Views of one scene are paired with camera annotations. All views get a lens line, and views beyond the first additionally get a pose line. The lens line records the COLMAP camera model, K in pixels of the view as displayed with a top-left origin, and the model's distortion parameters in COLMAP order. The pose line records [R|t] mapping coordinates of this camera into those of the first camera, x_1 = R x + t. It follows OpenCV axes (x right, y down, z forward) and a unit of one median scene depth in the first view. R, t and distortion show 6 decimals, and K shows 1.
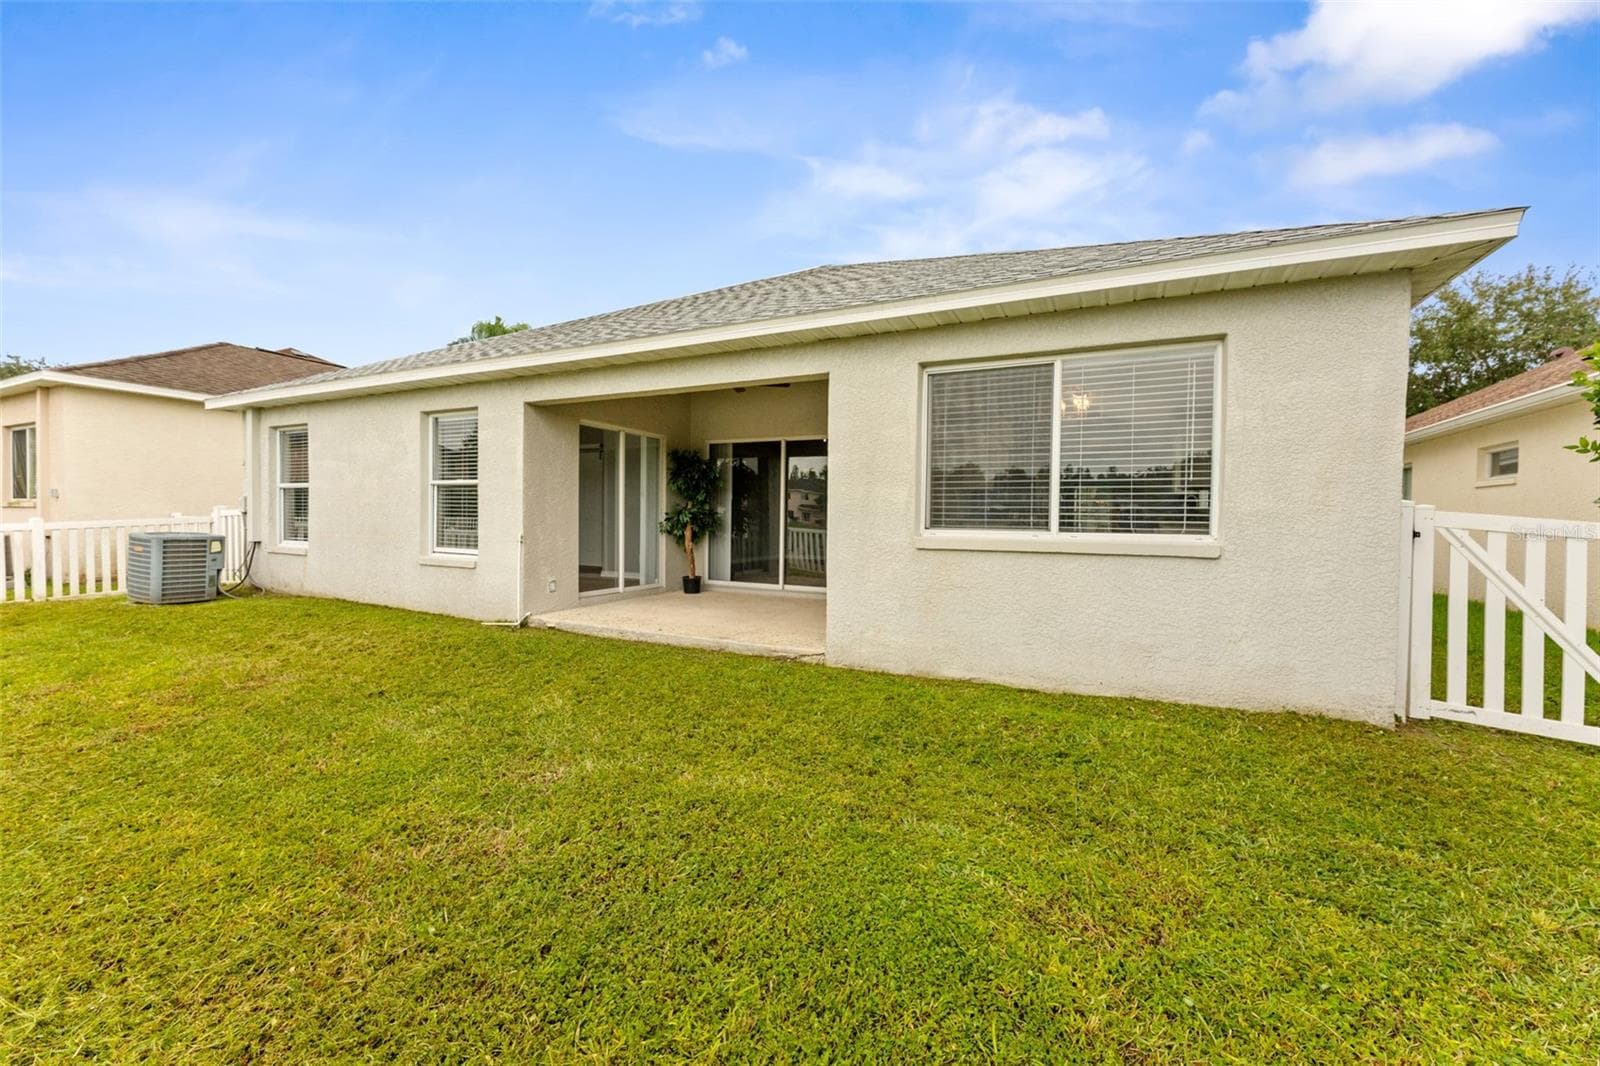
lens RADIAL K [[628.1, 0, 800.0], [0, 628.1, 533.0], [0, 0, 1]] dist [-0.002384, -0.000120]
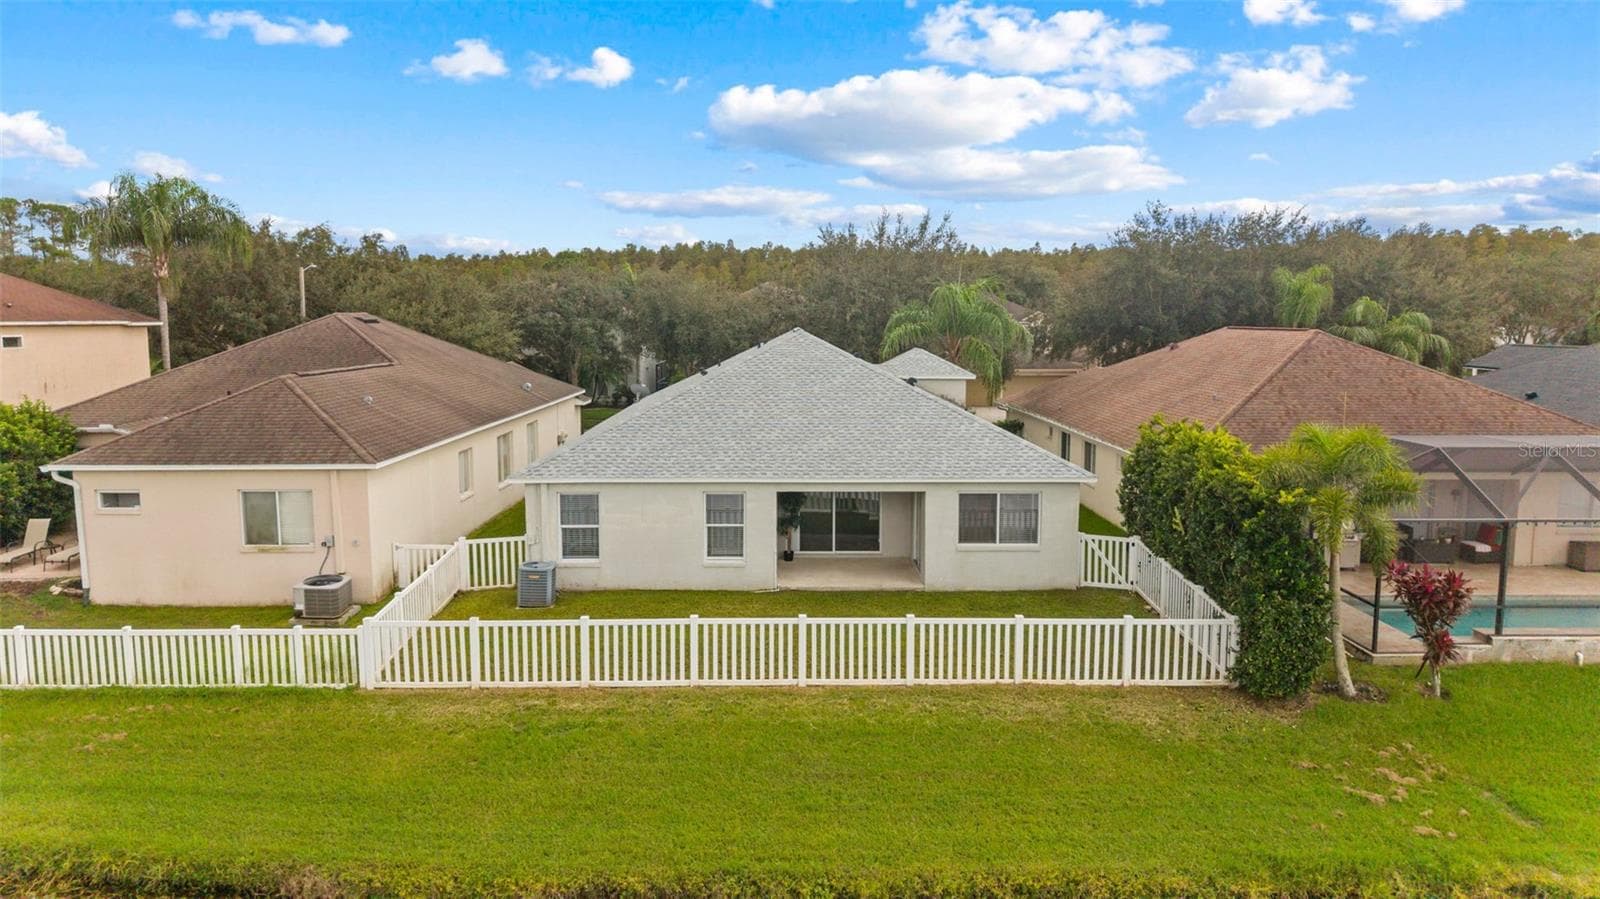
lens RADIAL K [[1053.0, 0, 800.0], [0, 1053.0, 449.5], [0, 0, 1]] dist [0.004281, -0.001532]
pose [[0.888677, -0.064923, 0.453915, -1.961495], [0.017534, 0.994013, 0.107846, -0.725998], [-0.458199, -0.087881, 0.884495, -2.204052]]
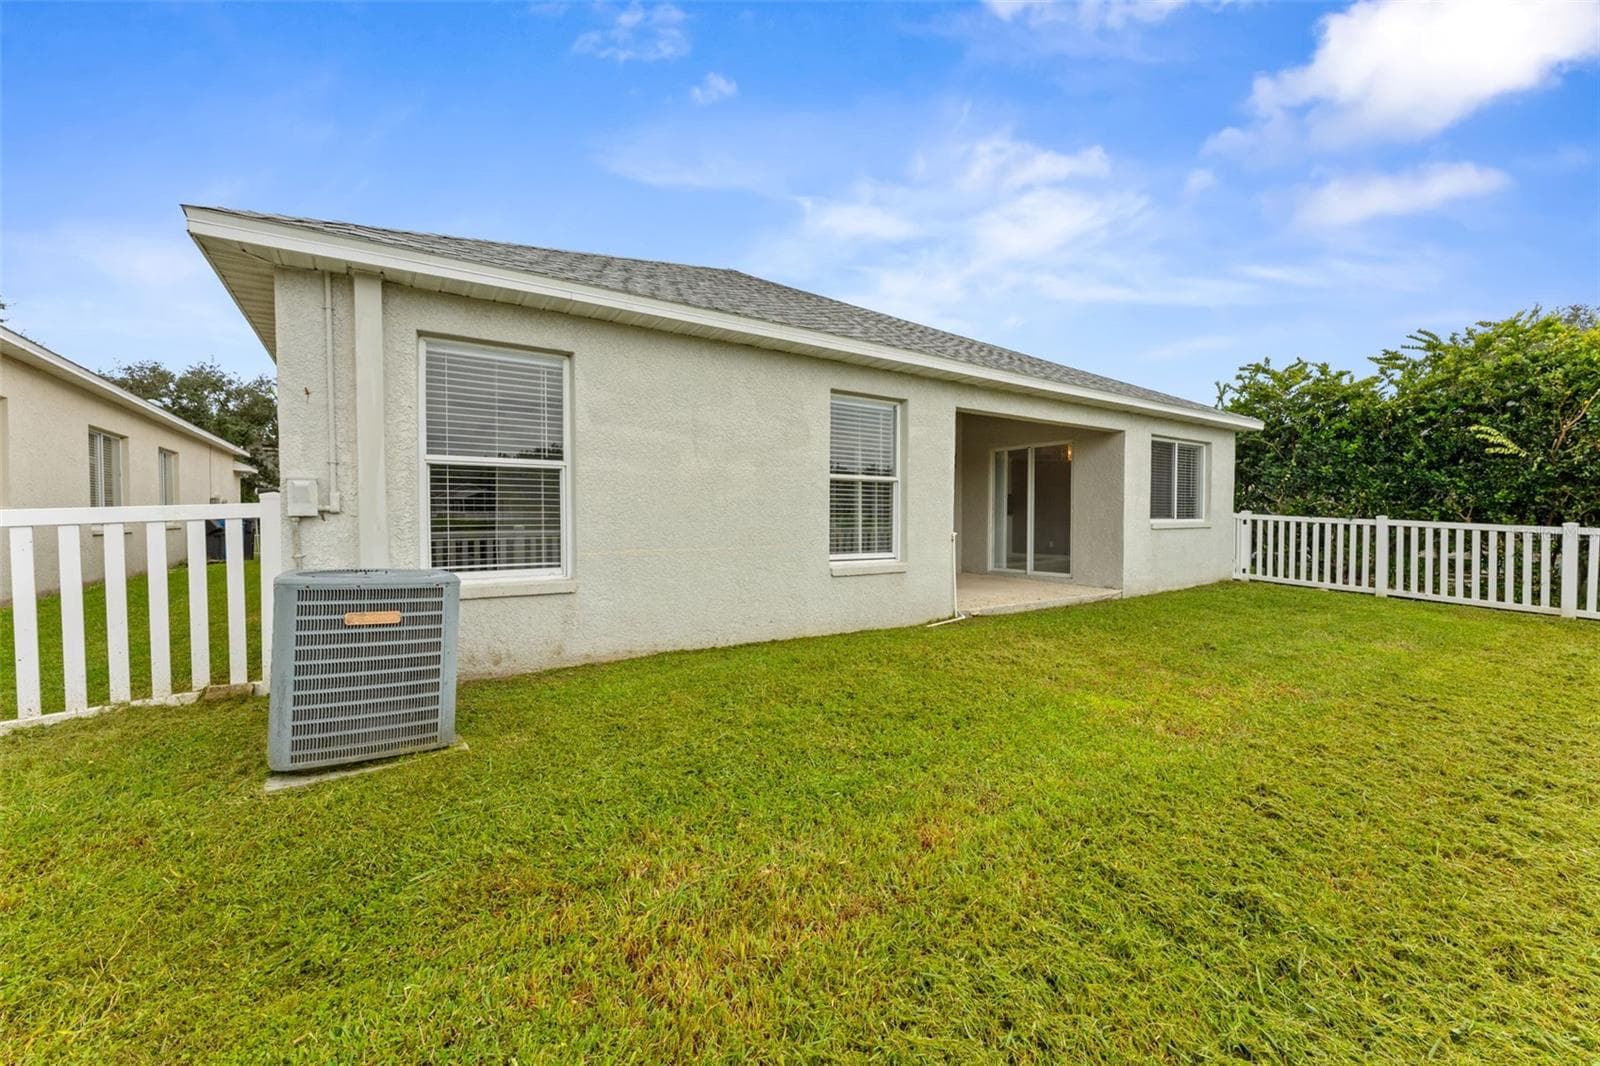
lens RADIAL K [[628.1, 0, 800.0], [0, 628.1, 533.0], [0, 0, 1]] dist [-0.002384, -0.000120]
pose [[0.507530, -0.034333, 0.860950, -1.426897], [0.026240, 0.999358, 0.024384, -0.029464], [-0.861234, 0.010216, 0.508105, 0.672997]]
